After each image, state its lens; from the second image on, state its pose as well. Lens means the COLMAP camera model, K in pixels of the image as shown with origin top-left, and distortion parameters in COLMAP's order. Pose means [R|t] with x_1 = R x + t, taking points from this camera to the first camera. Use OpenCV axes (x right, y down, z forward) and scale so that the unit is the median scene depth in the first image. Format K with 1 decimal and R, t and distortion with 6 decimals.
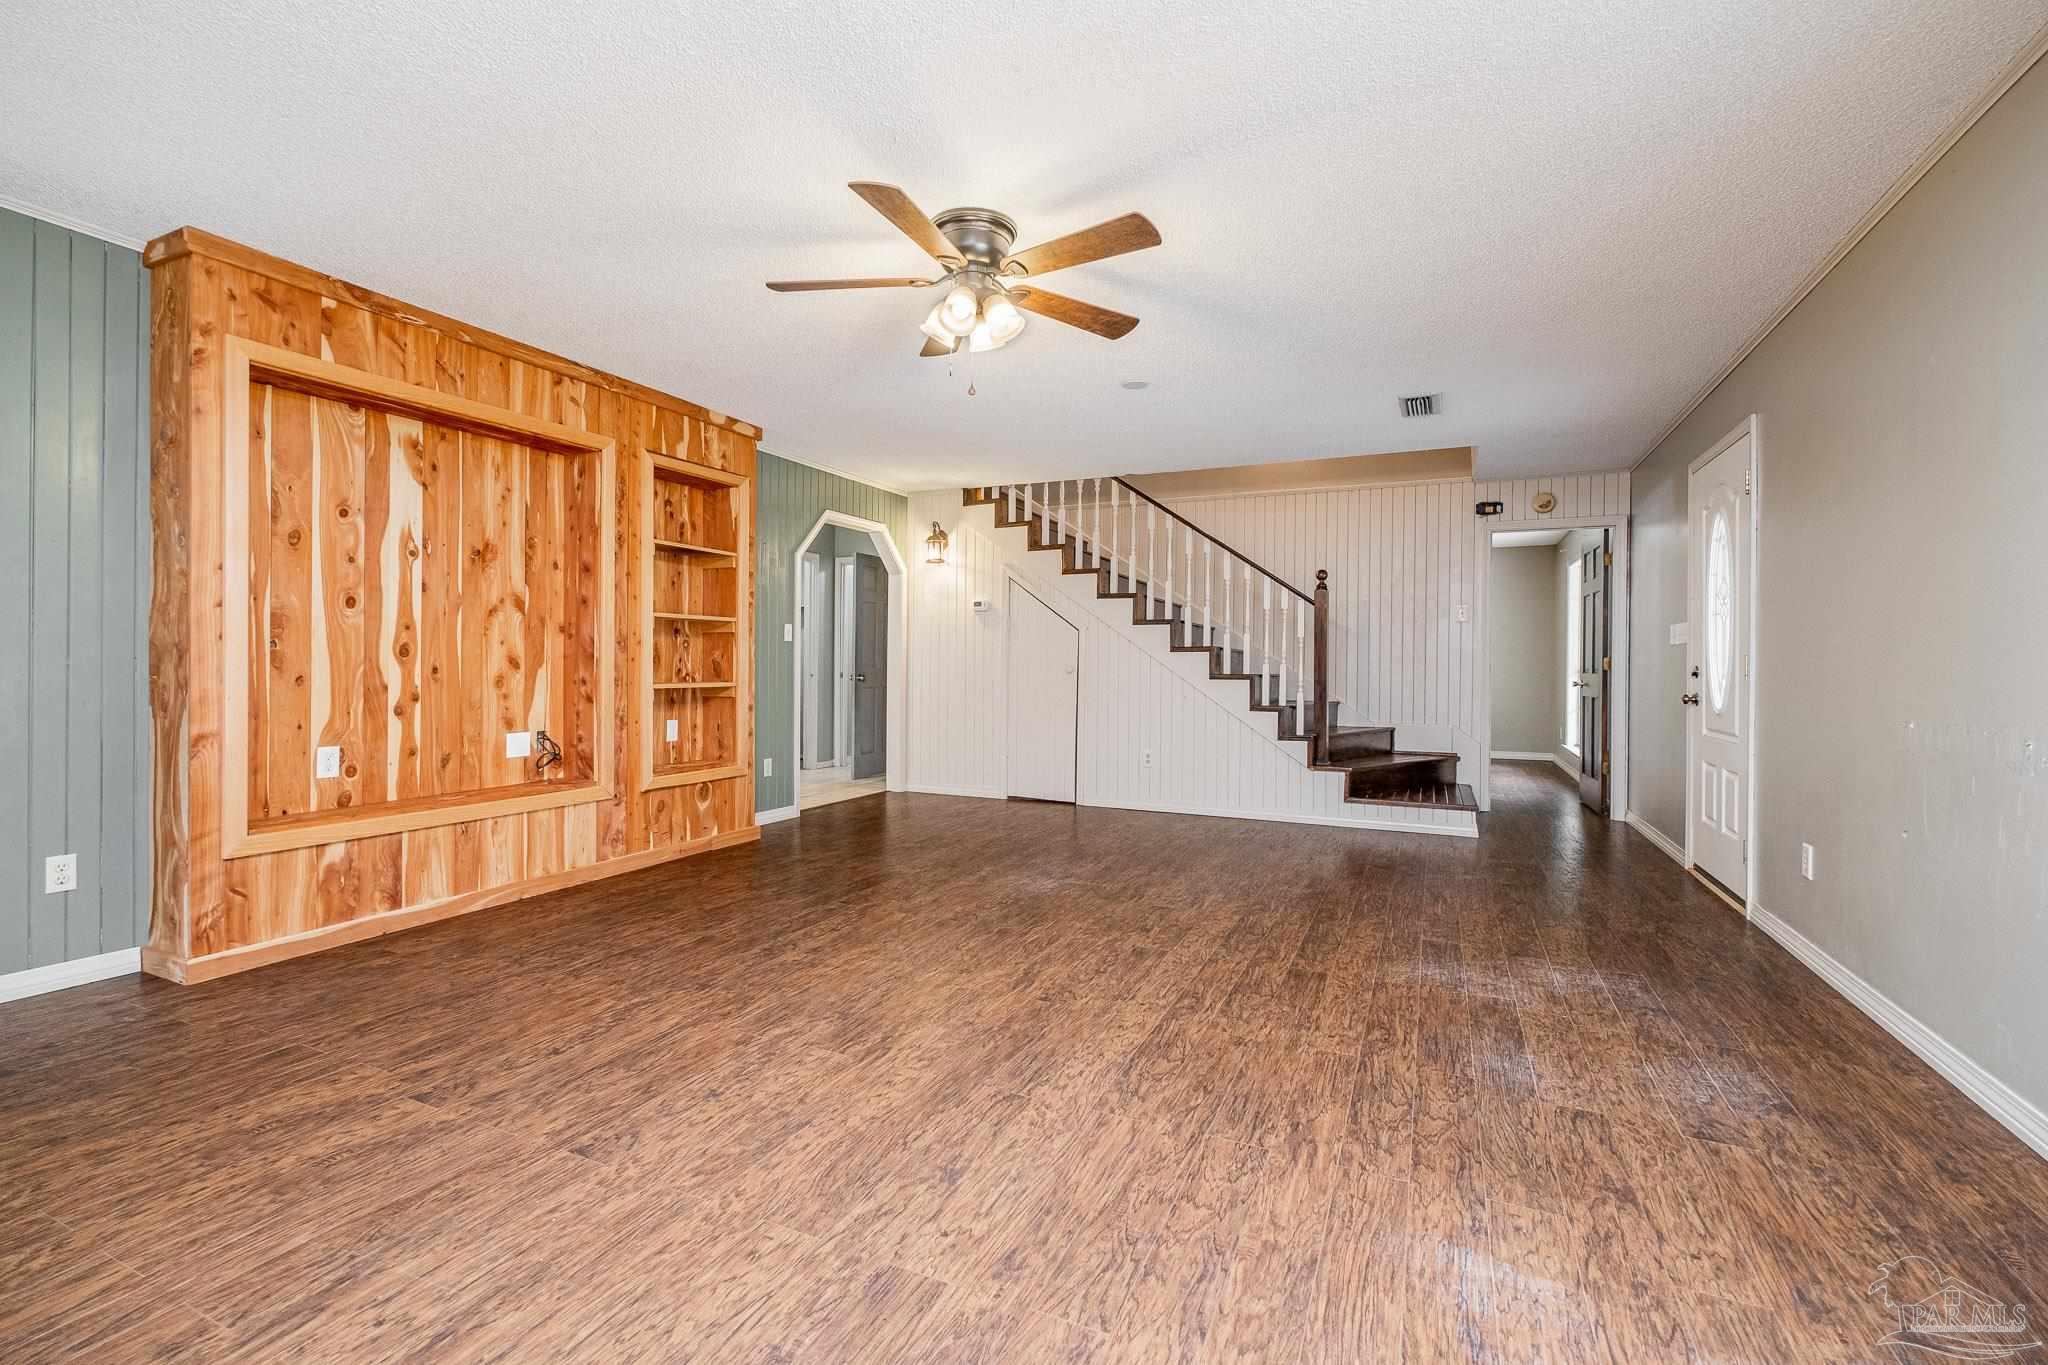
lens RADIAL K [[887.6, 0, 1033.3], [0, 887.6, 665.9], [0, 0, 1]] dist [0.003329, -0.005451]
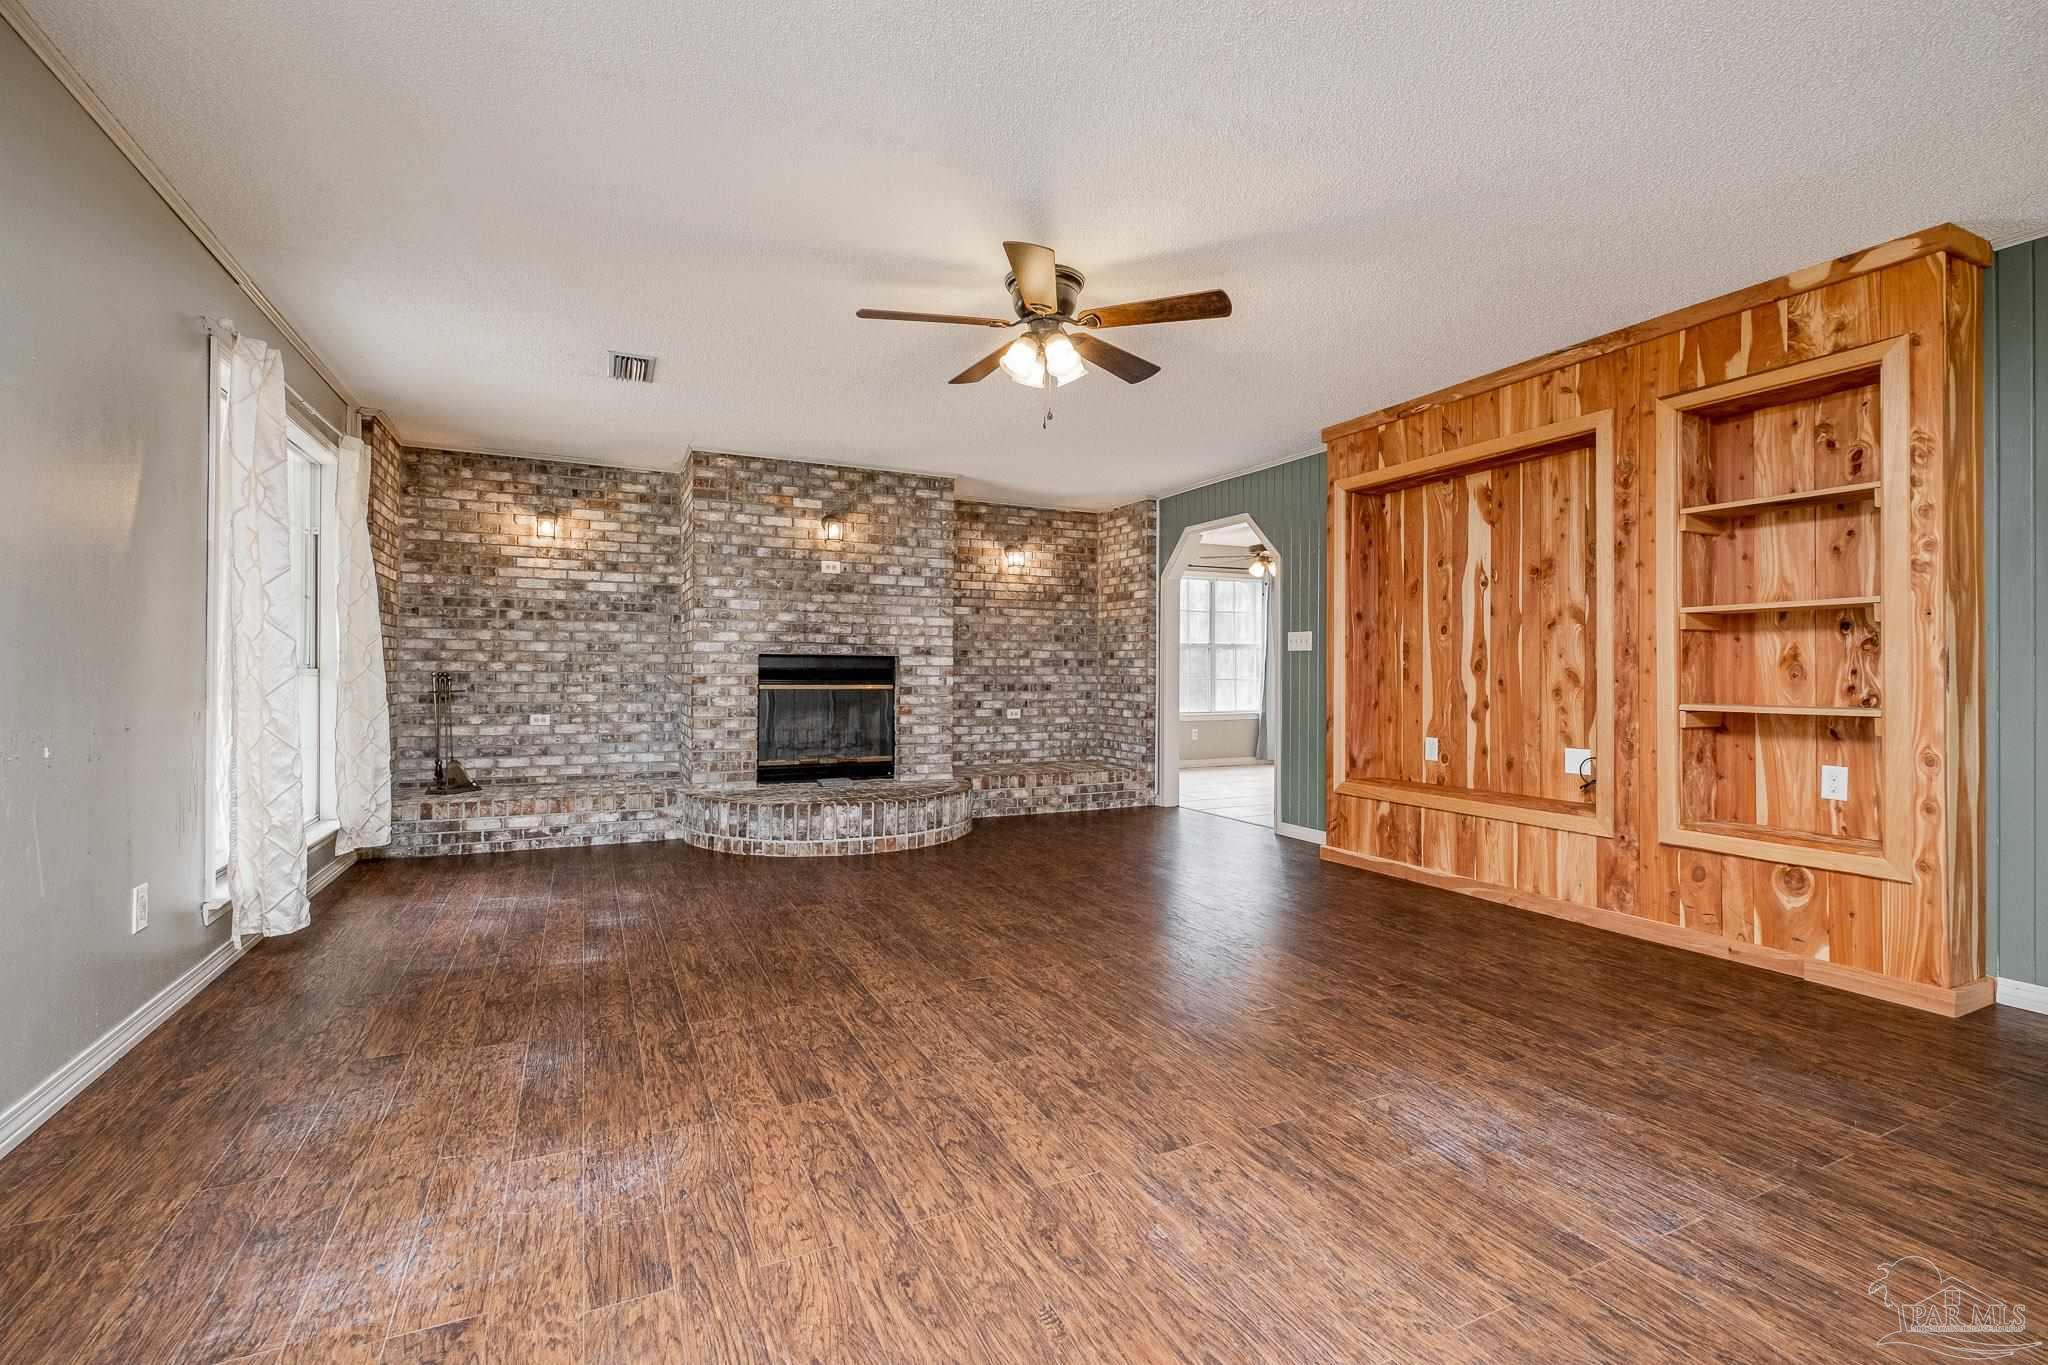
lens RADIAL K [[918.5, 0, 1038.6], [0, 918.5, 670.1], [0, 0, 1]] dist [0.013853, -0.006798]
pose [[-0.634097, -0.012058, -0.773160, 0.679031], [-0.009967, 0.999923, -0.007420, 0.004041], [0.773189, 0.003001, -0.634168, 1.425343]]
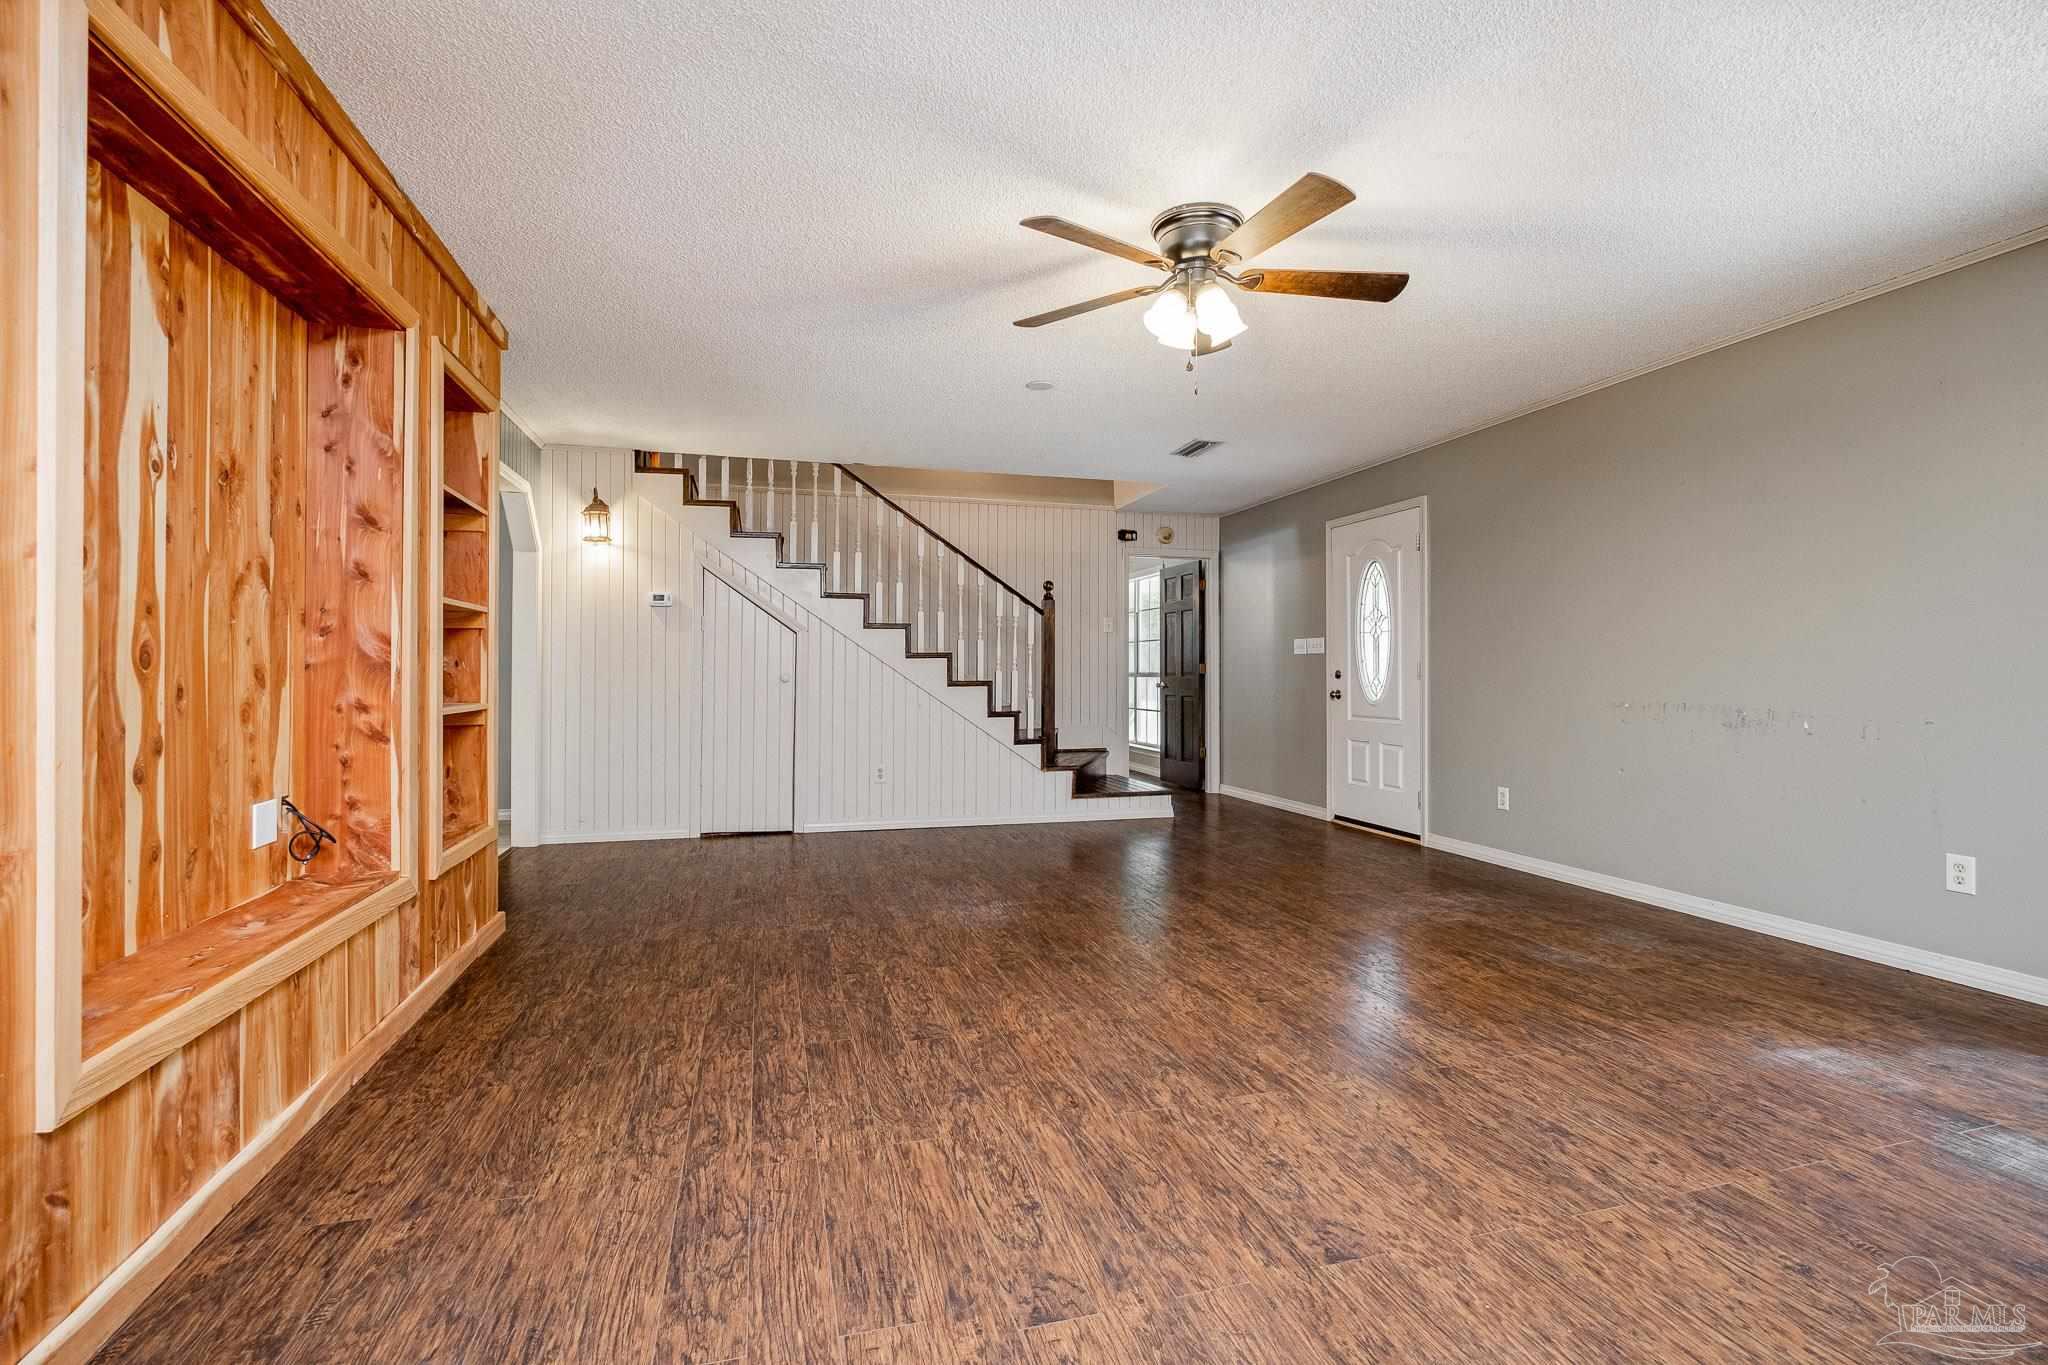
lens RADIAL K [[938.1, 0, 1038.0], [0, 938.1, 666.6], [0, 0, 1]] dist [-0.007344, -0.001030]
pose [[0.757913, -0.003590, 0.652346, -0.716100], [0.006735, 0.999975, -0.002321, -0.006883], [-0.652321, 0.006153, 0.757918, 0.281687]]
